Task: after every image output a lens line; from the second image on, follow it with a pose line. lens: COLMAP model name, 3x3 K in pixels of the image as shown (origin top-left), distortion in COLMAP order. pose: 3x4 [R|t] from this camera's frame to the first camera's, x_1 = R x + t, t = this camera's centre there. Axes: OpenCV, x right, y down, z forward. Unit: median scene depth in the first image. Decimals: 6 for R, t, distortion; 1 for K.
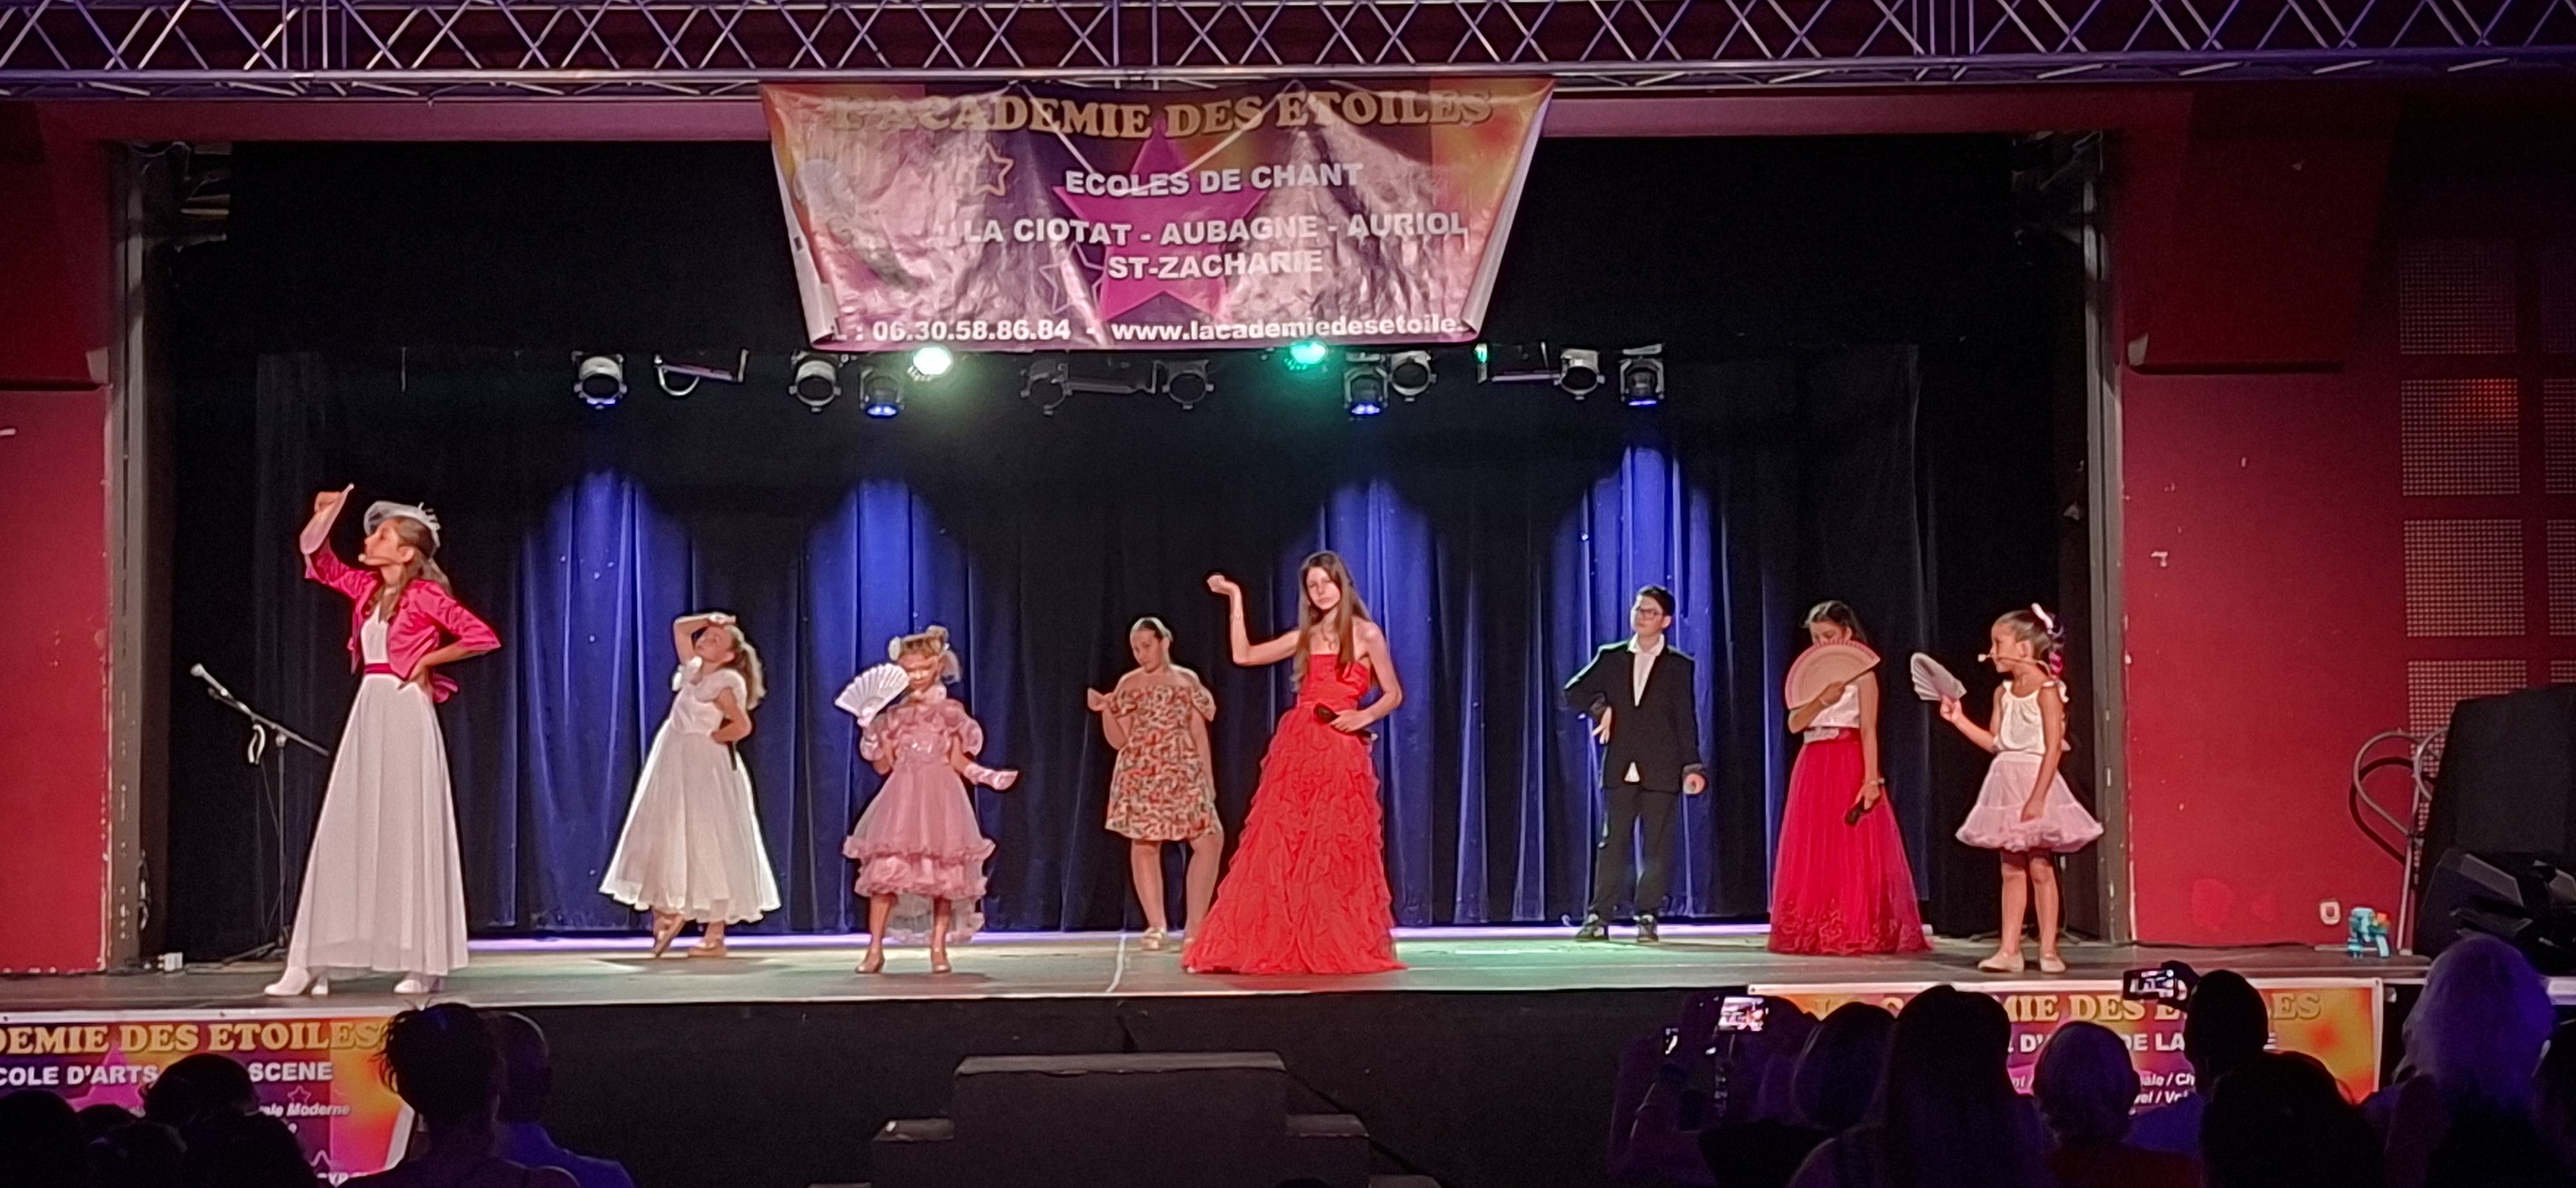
lens RADIAL K [[4148.3, 0, 1292.0], [0, 4148.3, 646.9], [0, 0, 1]] dist [0.115854, 0.000000]
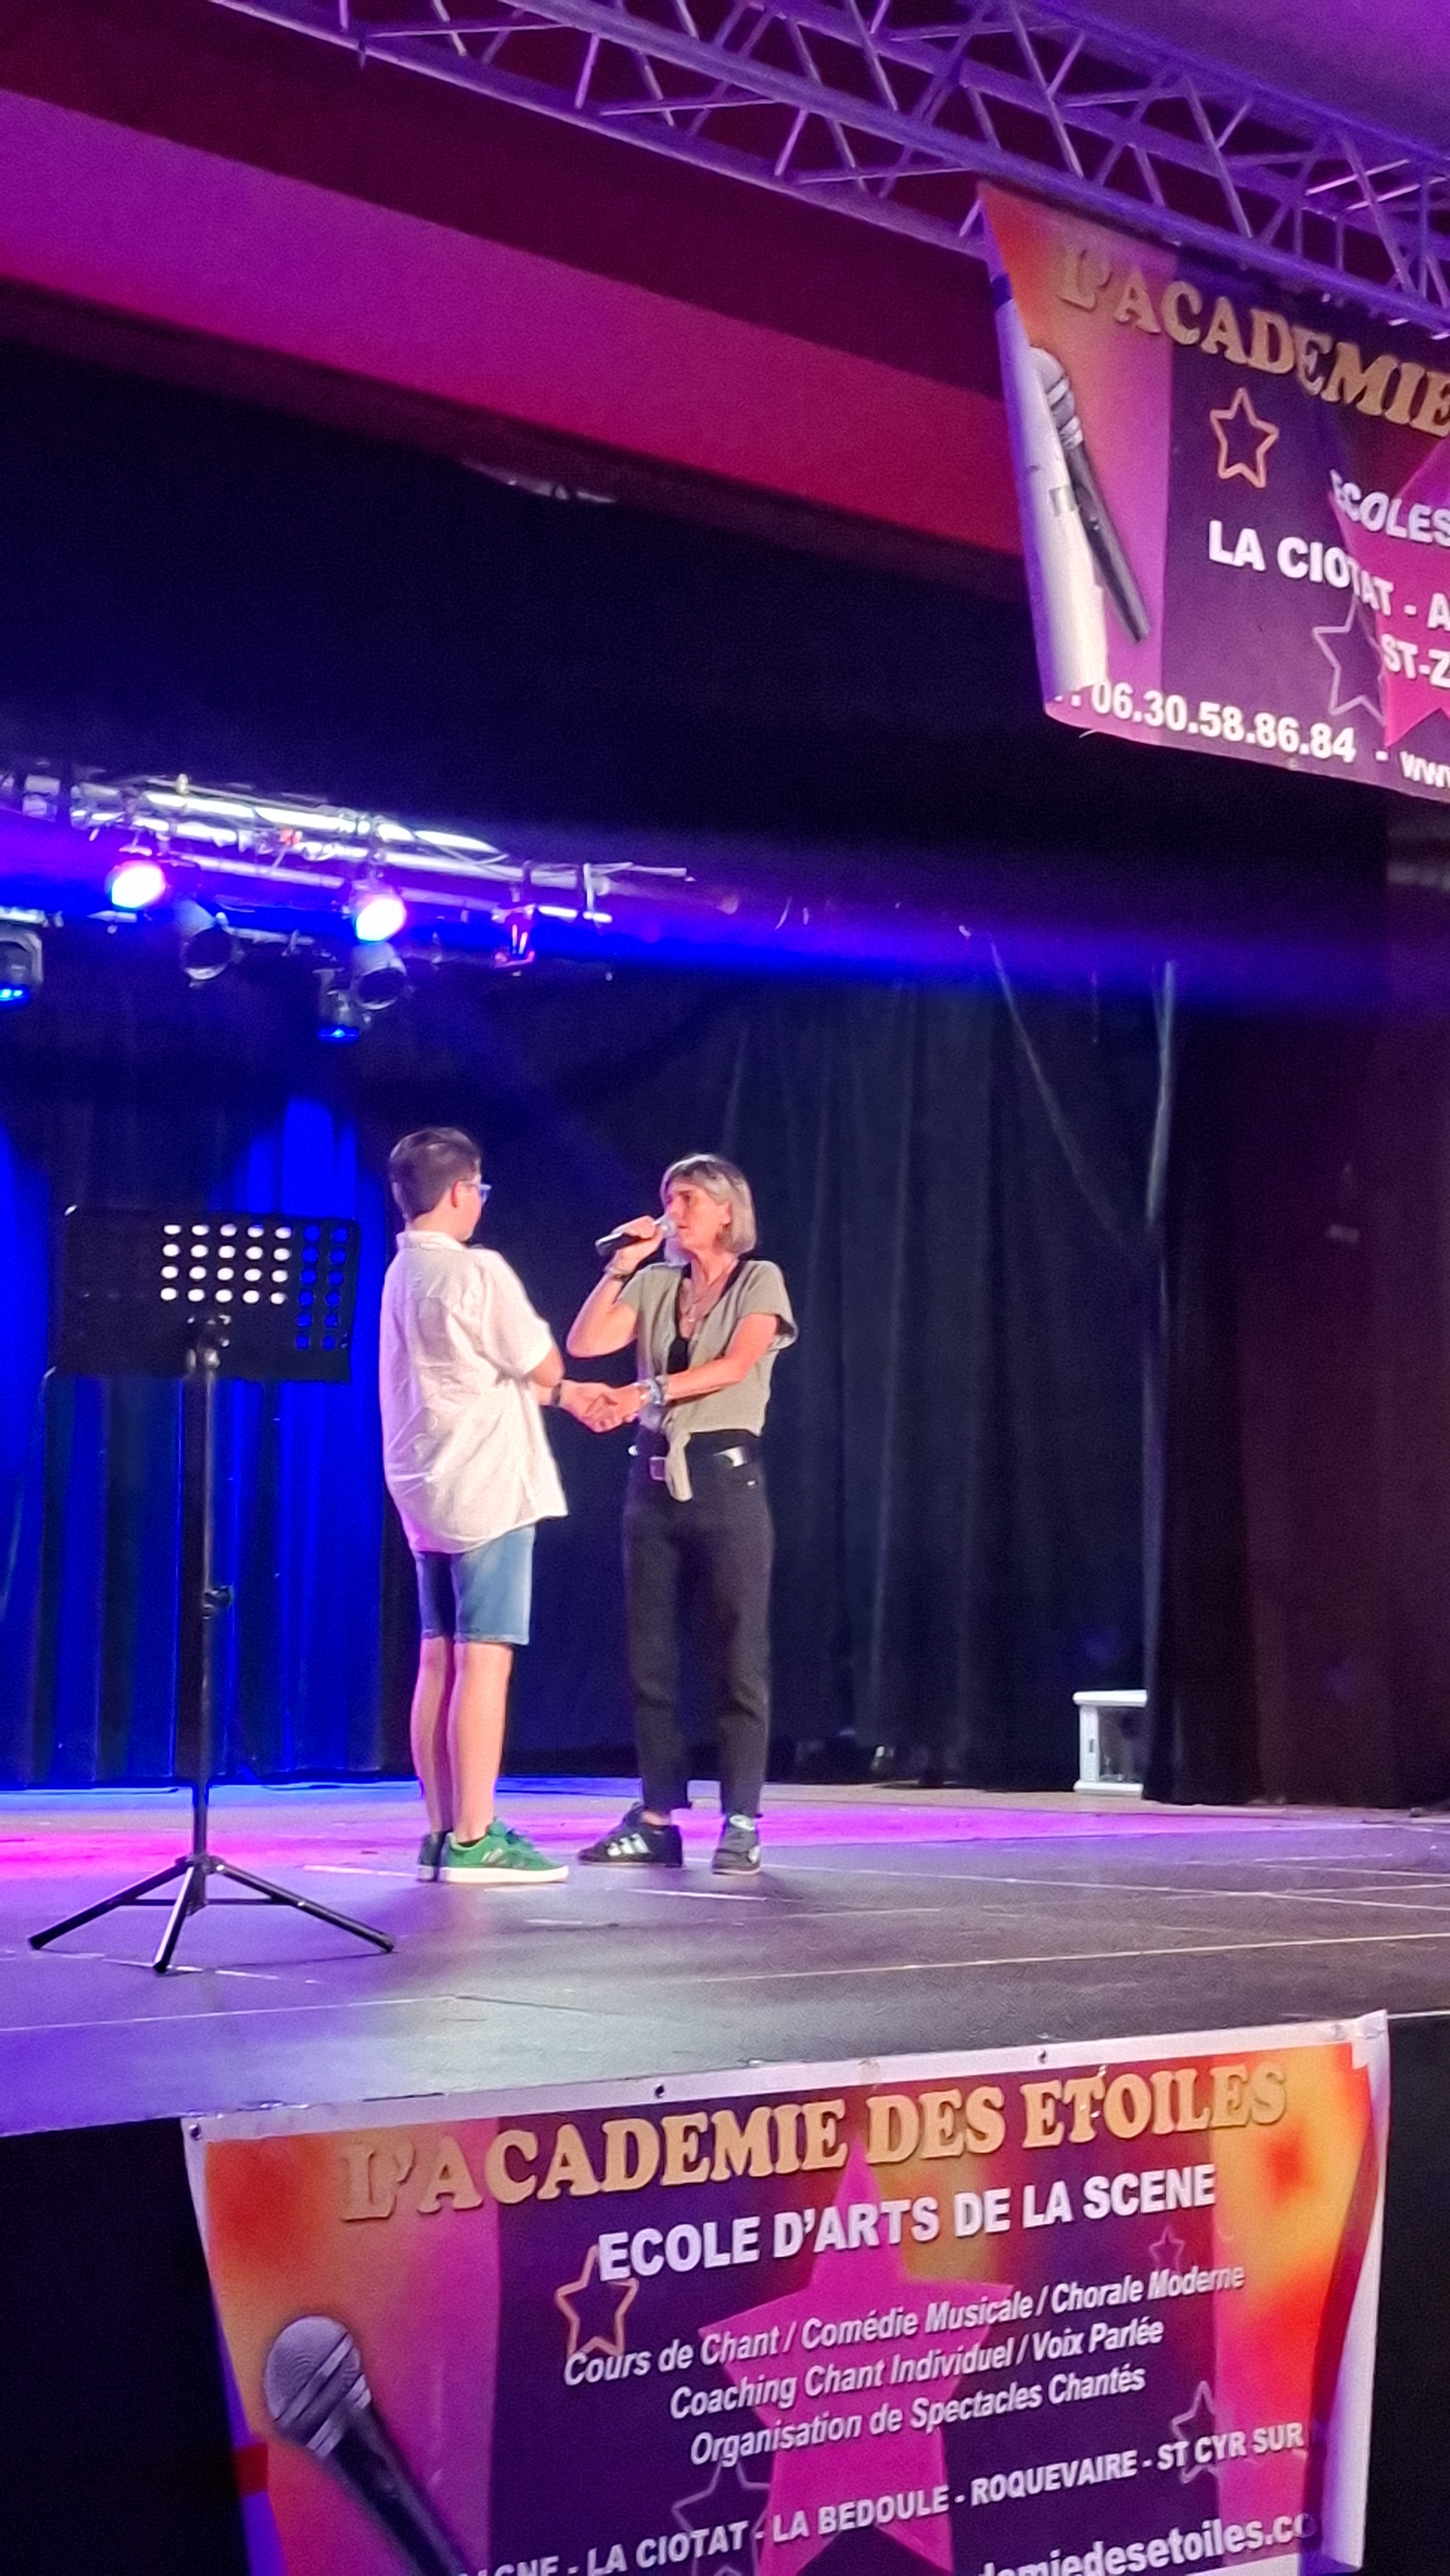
lens RADIAL K [[4172.6, 0, 715.4], [0, 4172.6, 1317.7], [0, 0, 1]] dist [0.122254, 0.000000]
pose [[0.749342, 0.069833, 0.658491, -0.485911], [-0.045552, 0.997504, -0.053949, 0.035074], [-0.660615, 0.010431, 0.750652, 0.630754]]
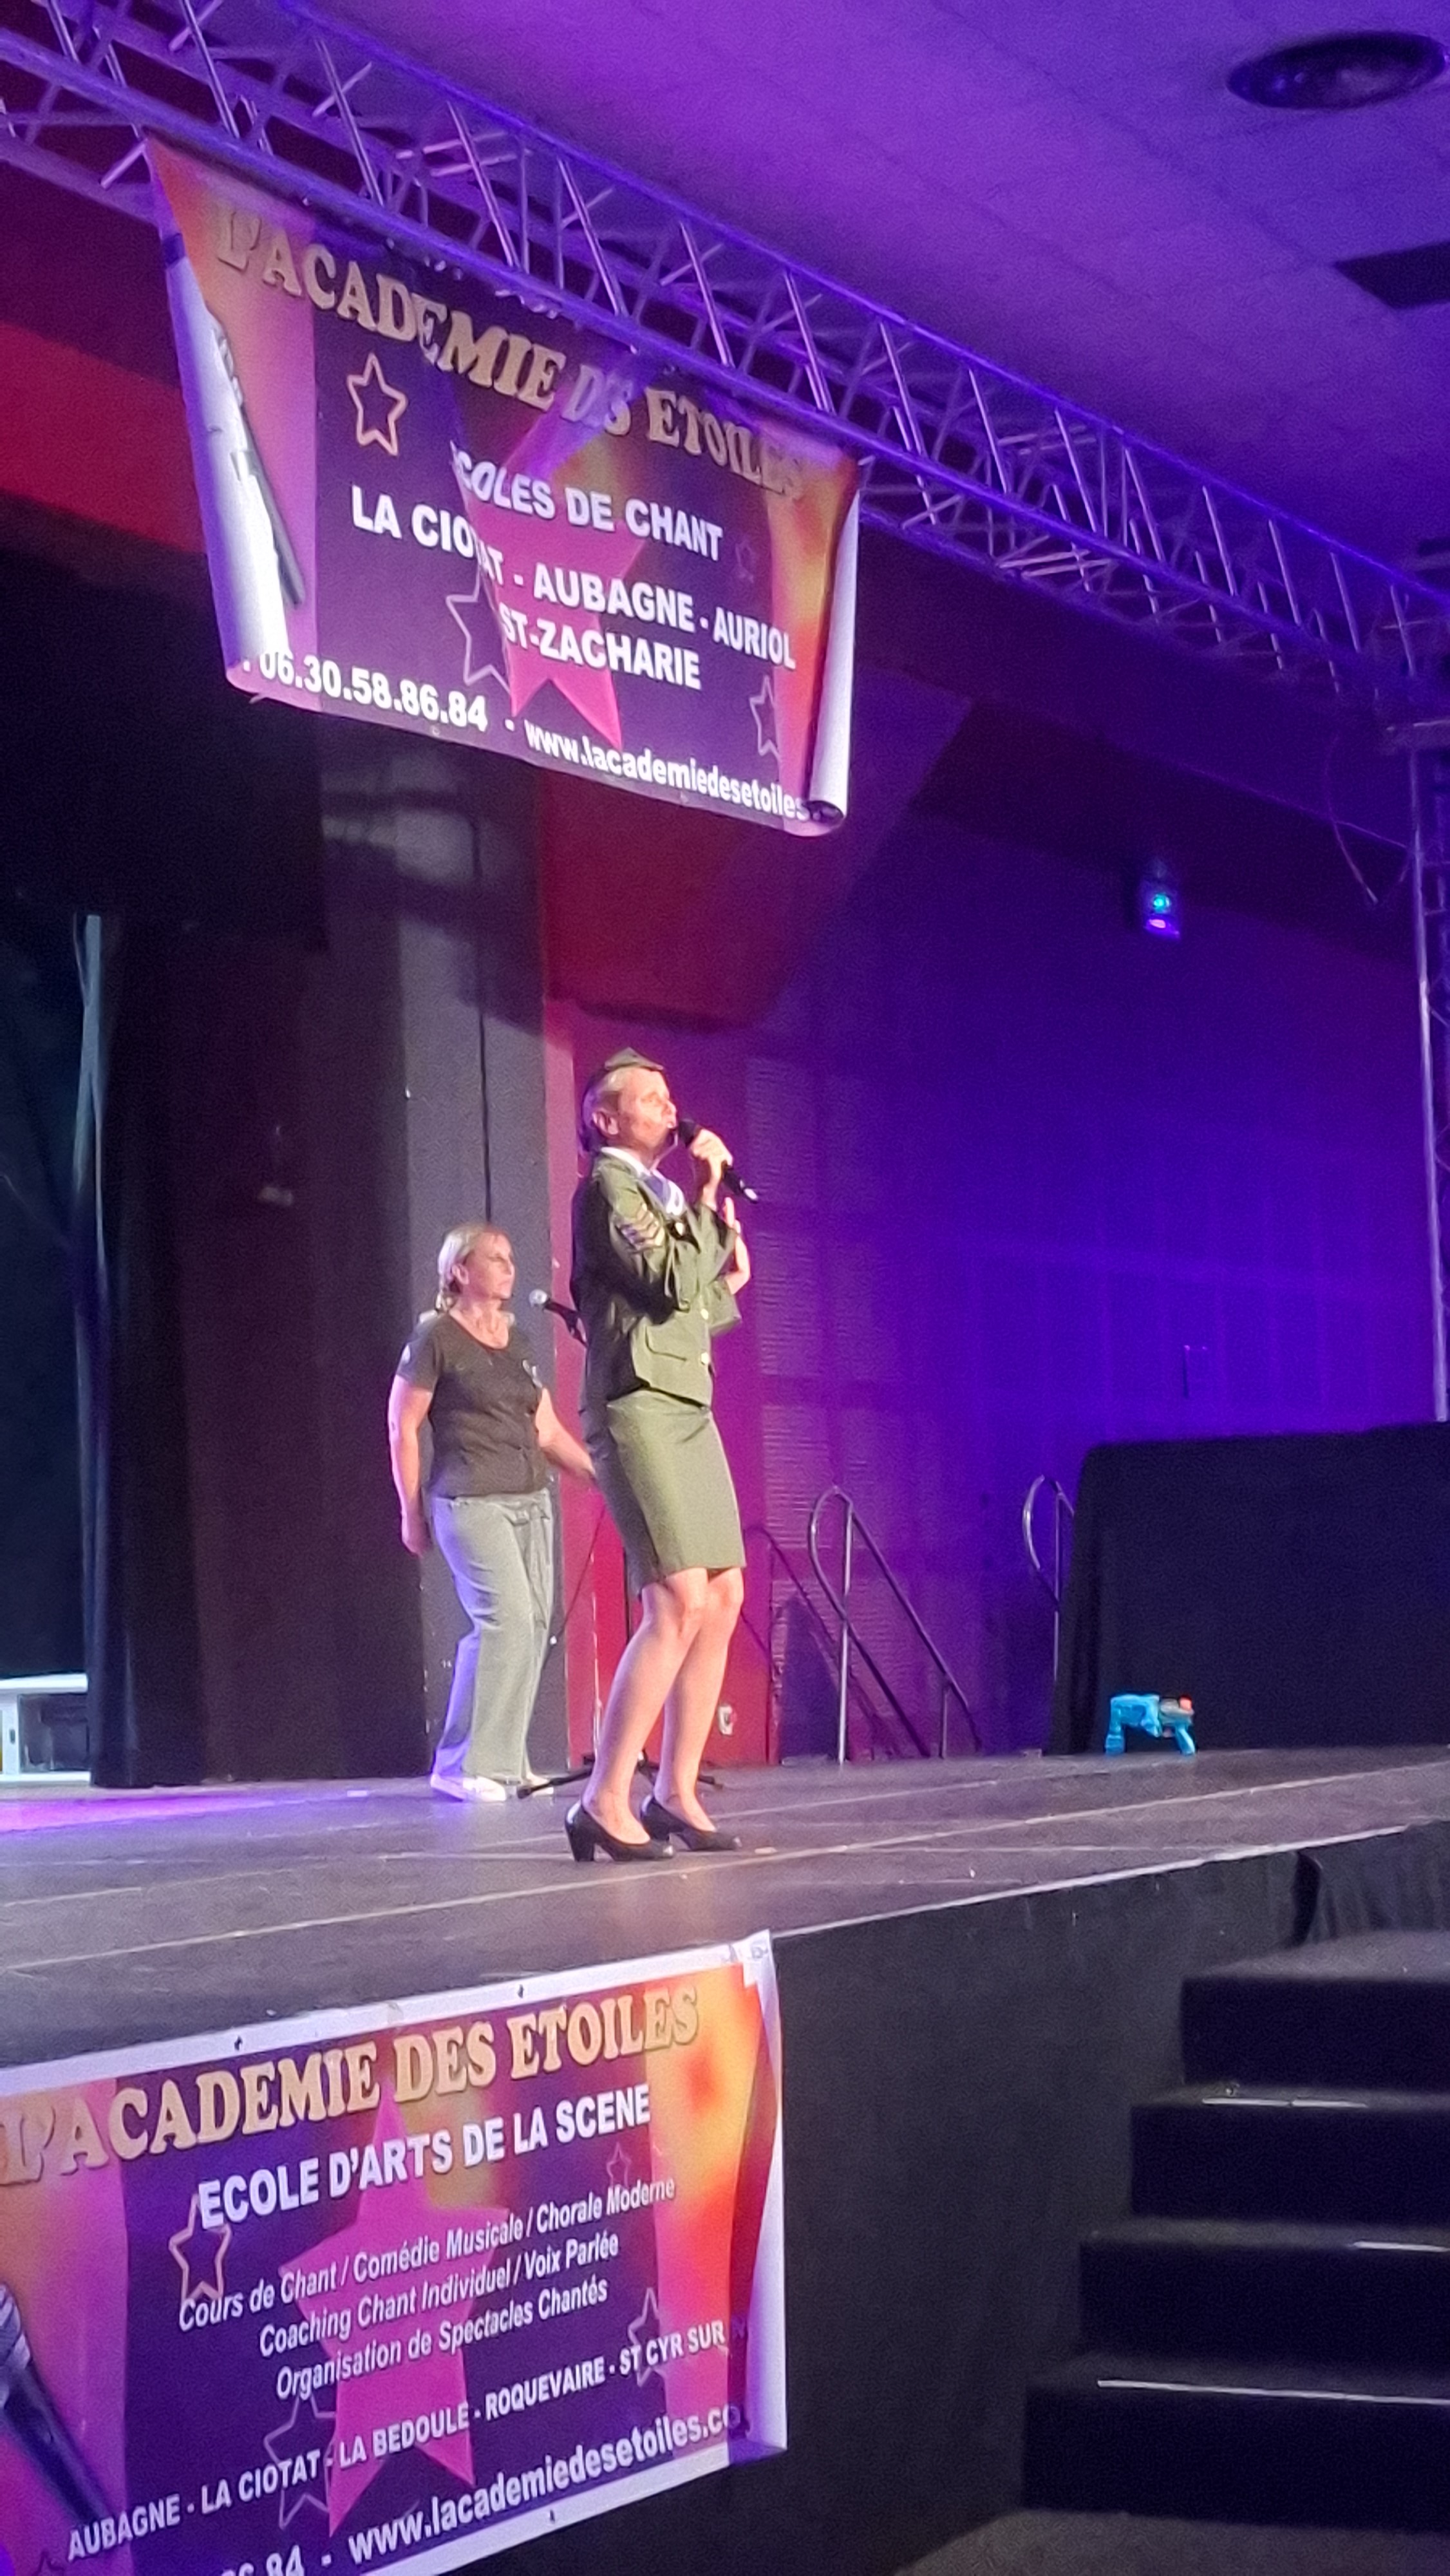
lens RADIAL K [[4538.3, 0, 728.9], [0, 4538.3, 1334.0], [0, 0, 1]] dist [0.143813, 0.000000]
pose [[0.501648, 0.044805, 0.863911, -0.570188], [-0.002993, 0.998742, -0.050059, 0.039006], [-0.865067, 0.022526, 0.501150, 0.659896]]
